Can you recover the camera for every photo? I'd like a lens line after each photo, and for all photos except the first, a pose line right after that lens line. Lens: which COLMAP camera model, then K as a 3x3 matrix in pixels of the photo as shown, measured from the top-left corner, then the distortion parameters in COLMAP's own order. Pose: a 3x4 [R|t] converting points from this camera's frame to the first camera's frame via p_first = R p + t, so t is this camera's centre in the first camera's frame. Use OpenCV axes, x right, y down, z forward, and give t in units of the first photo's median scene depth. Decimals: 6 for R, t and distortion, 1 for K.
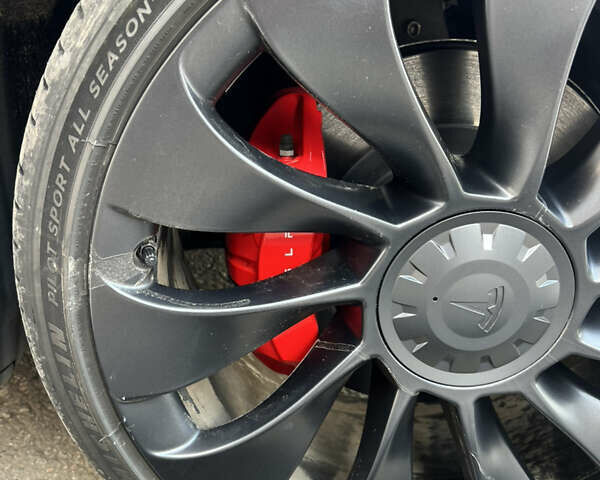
lens RADIAL K [[633.0, 0, 300.0], [0, 633.0, 240.0], [0, 0, 1]] dist [-0.005858, -0.012104]
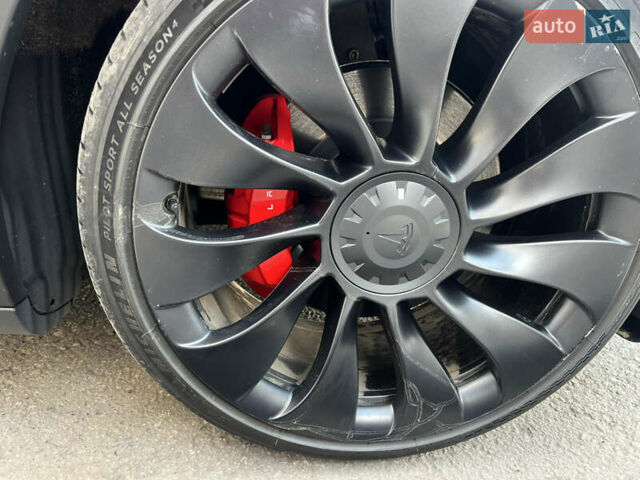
lens RADIAL K [[502.6, 0, 320.7], [0, 502.6, 248.0], [0, 0, 1]] dist [0.001991, -0.012865]
pose [[0.997094, -0.023645, 0.072421, 0.014772], [0.022246, 0.999551, 0.020059, 0.104129], [-0.072863, -0.018390, 0.997172, -0.184769]]
